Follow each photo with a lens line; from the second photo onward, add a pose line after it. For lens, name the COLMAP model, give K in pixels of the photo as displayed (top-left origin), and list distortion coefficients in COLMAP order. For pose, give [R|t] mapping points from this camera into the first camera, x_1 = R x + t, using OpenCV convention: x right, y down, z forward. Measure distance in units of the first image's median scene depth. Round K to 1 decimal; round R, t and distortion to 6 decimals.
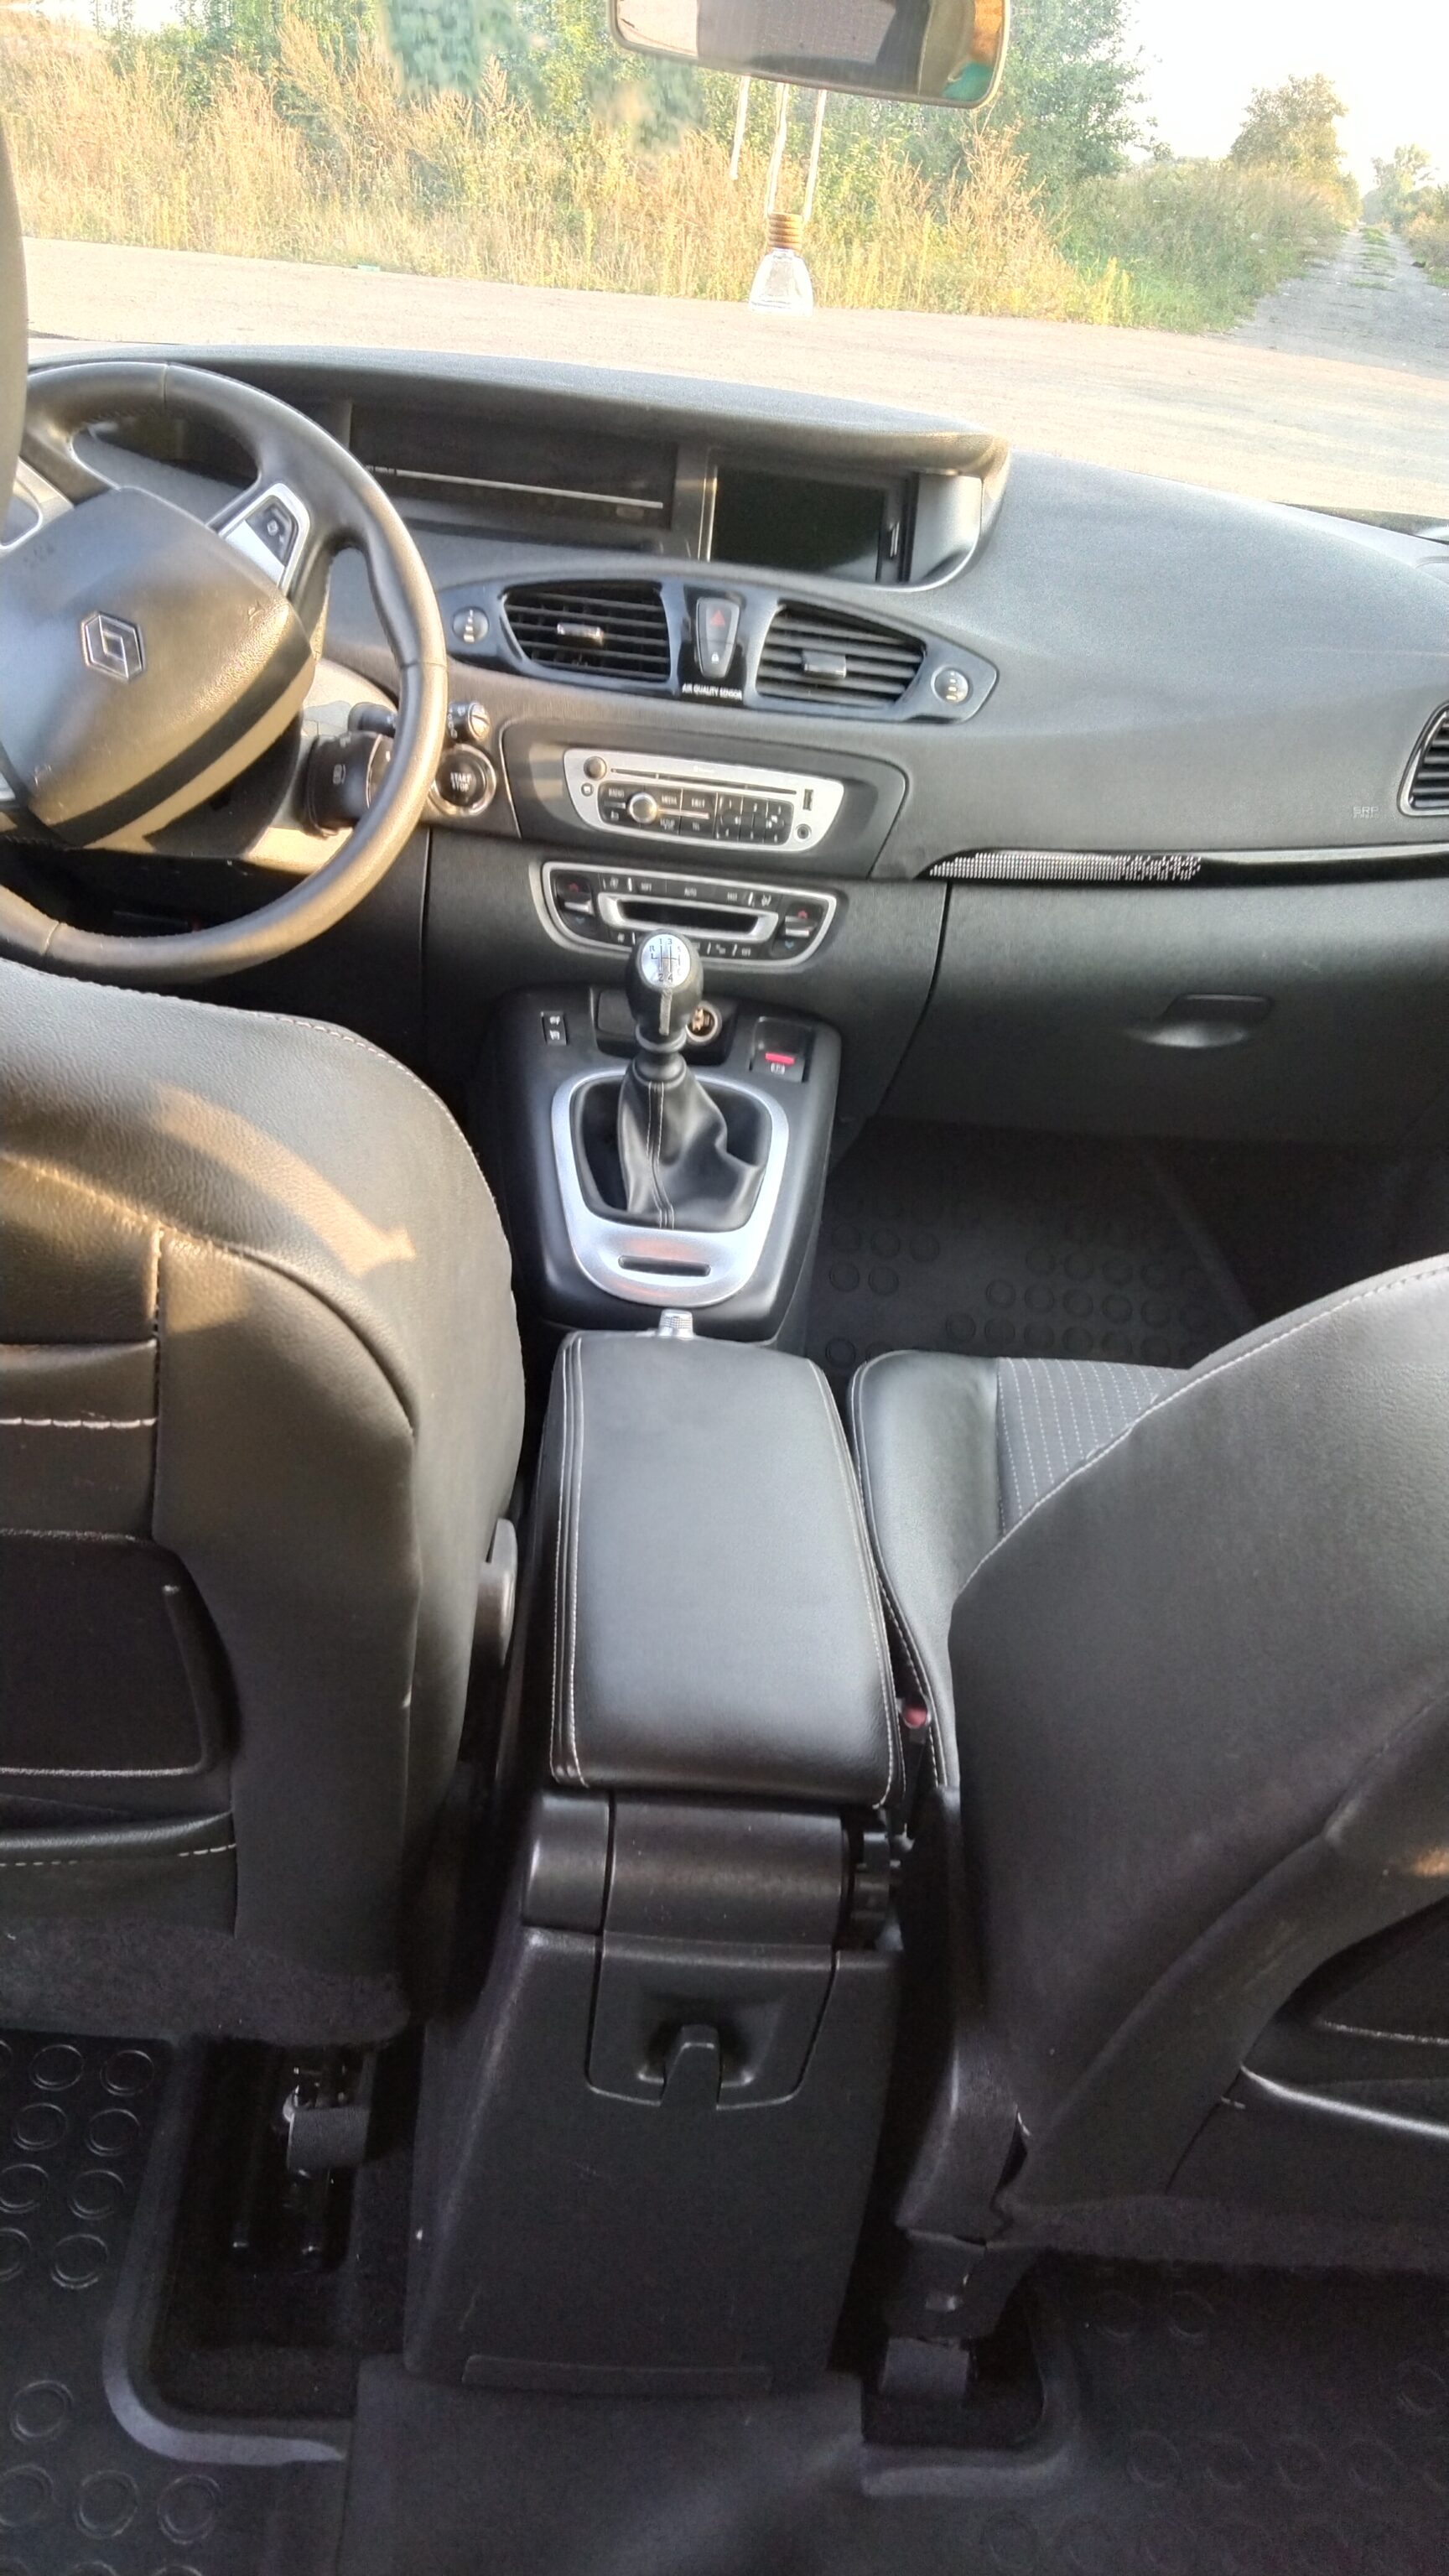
lens RADIAL K [[2135.0, 0, 723.6], [0, 2135.0, 1288.2], [0, 0, 1]] dist [-0.034909, -0.004614]
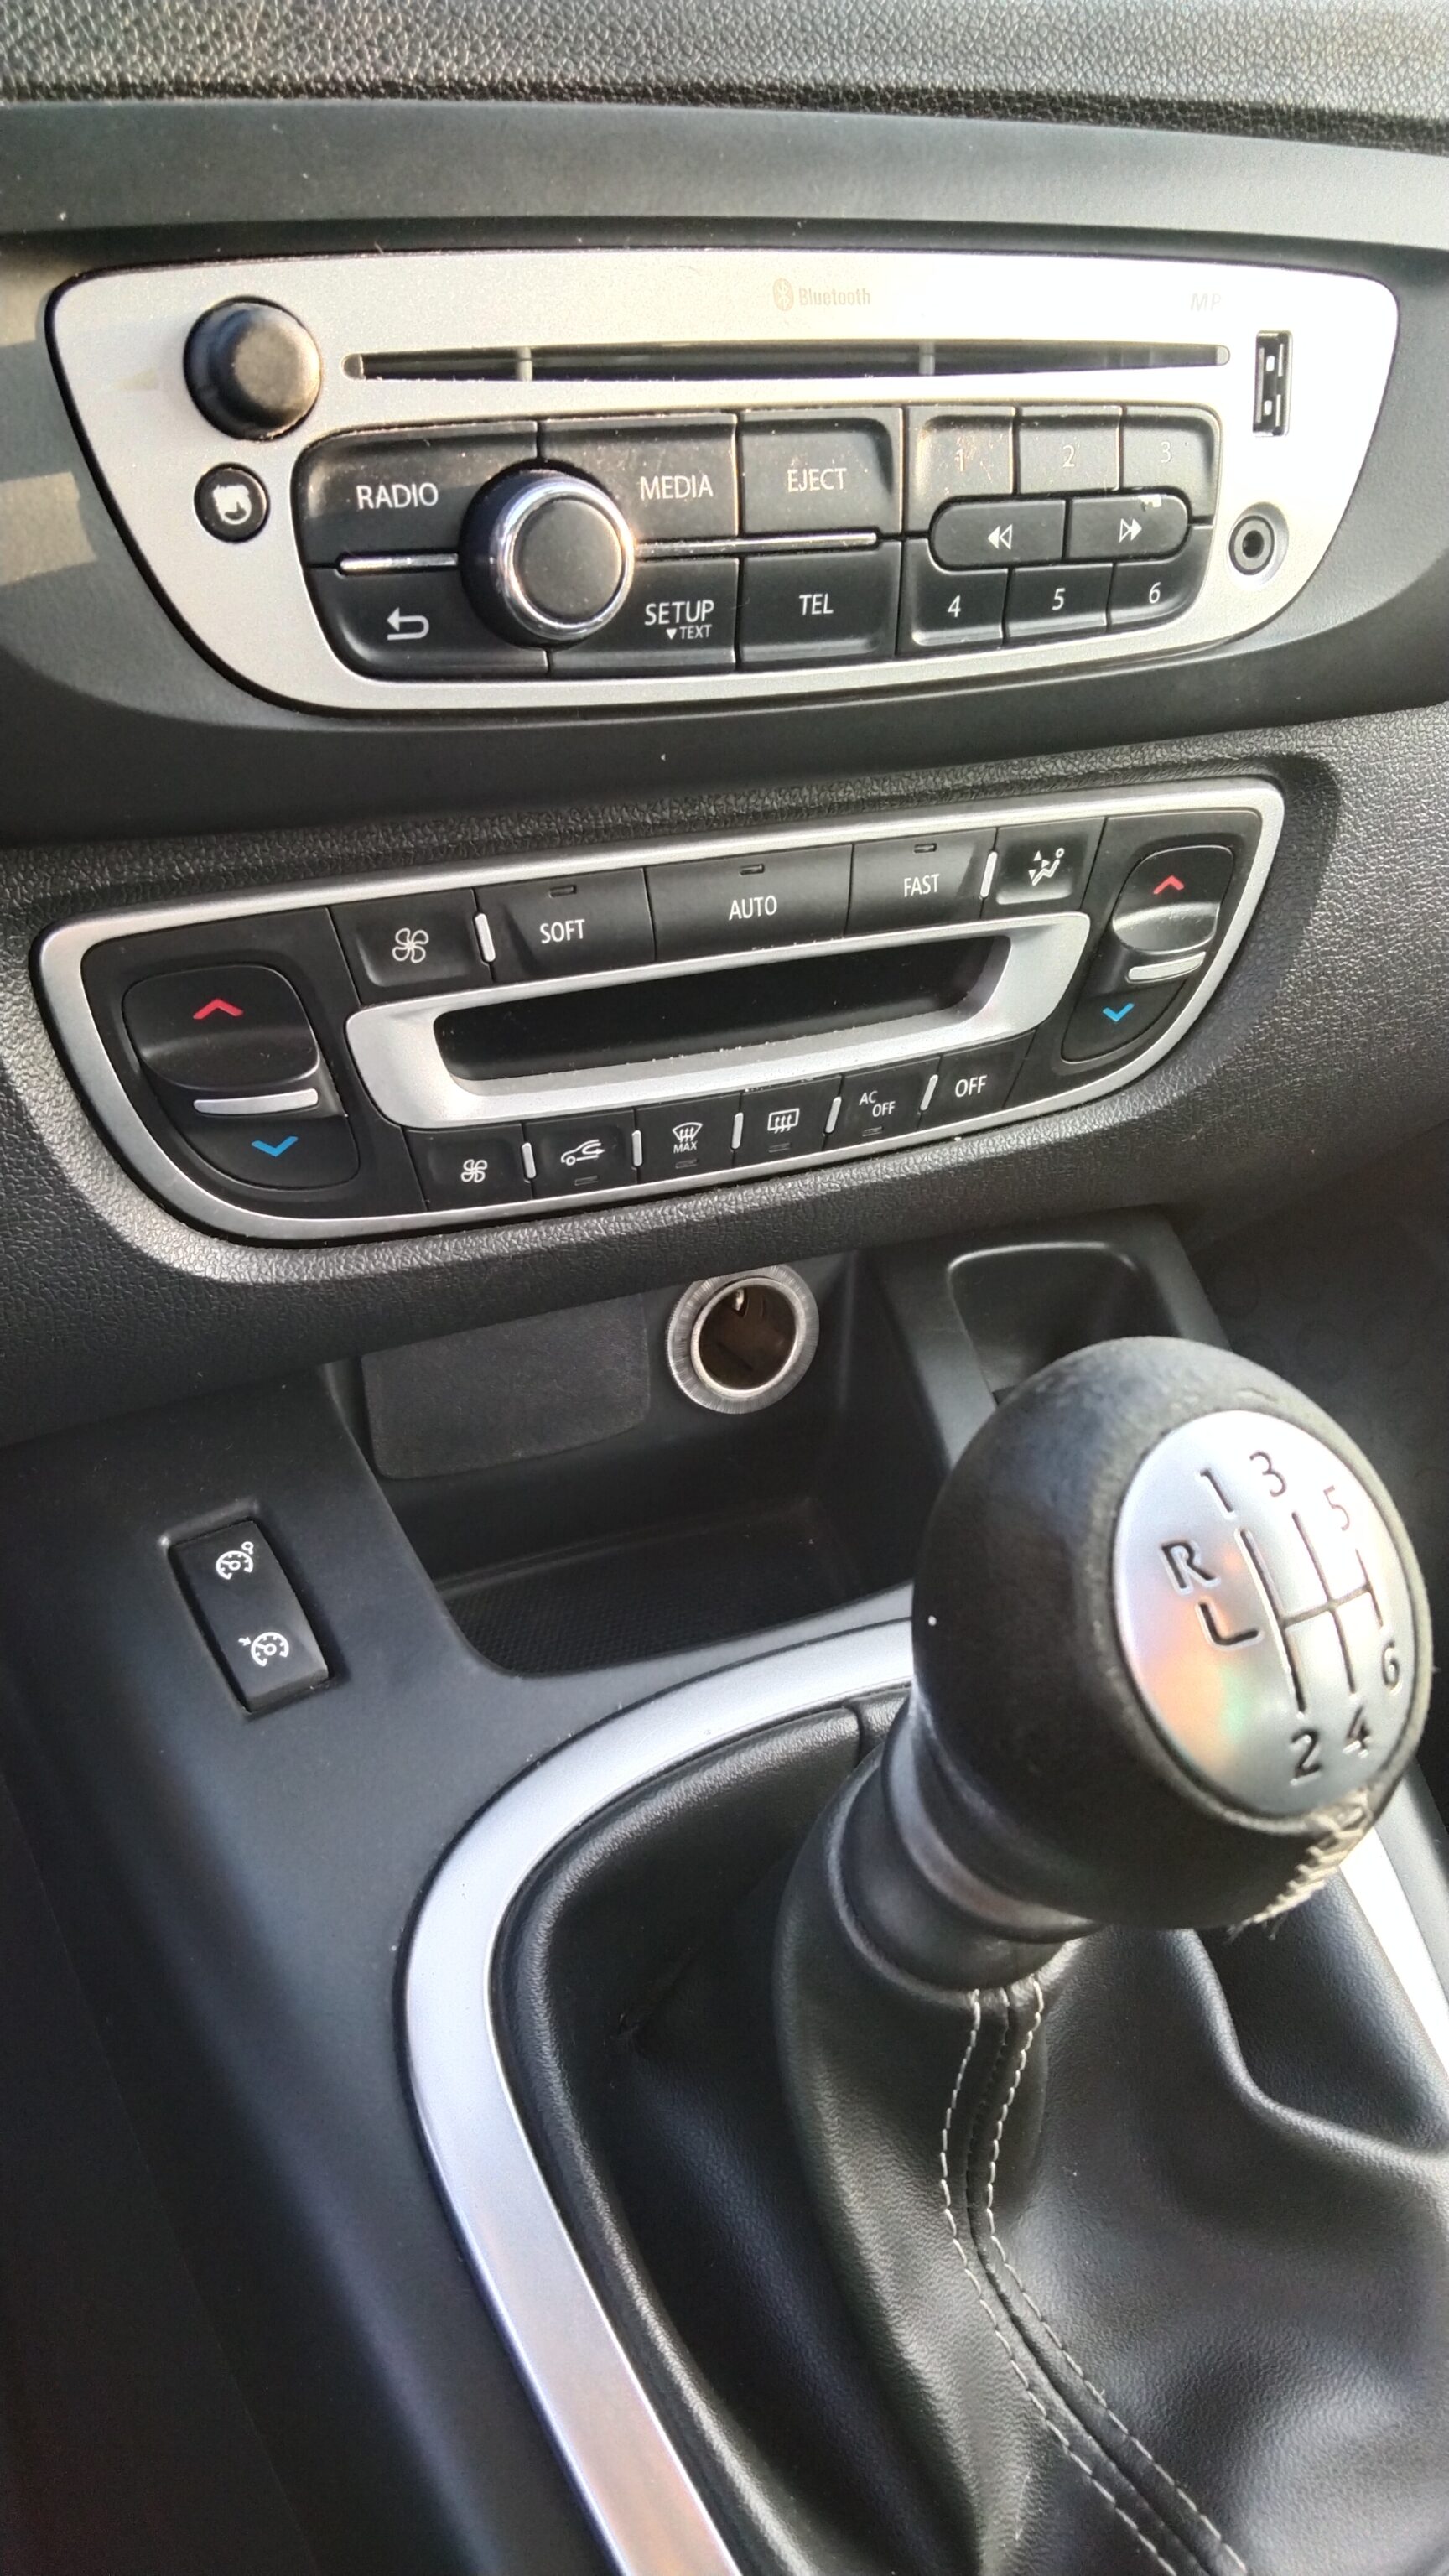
lens RADIAL K [[2135.0, 0, 720.0], [0, 2135.0, 1286.7], [0, 0, 1]] dist [-0.034909, -0.004614]
pose [[0.926360, -0.260901, 0.271639, -0.087432], [0.207741, 0.955529, 0.209305, -0.195006], [-0.314166, -0.137462, 0.939364, 0.793796]]
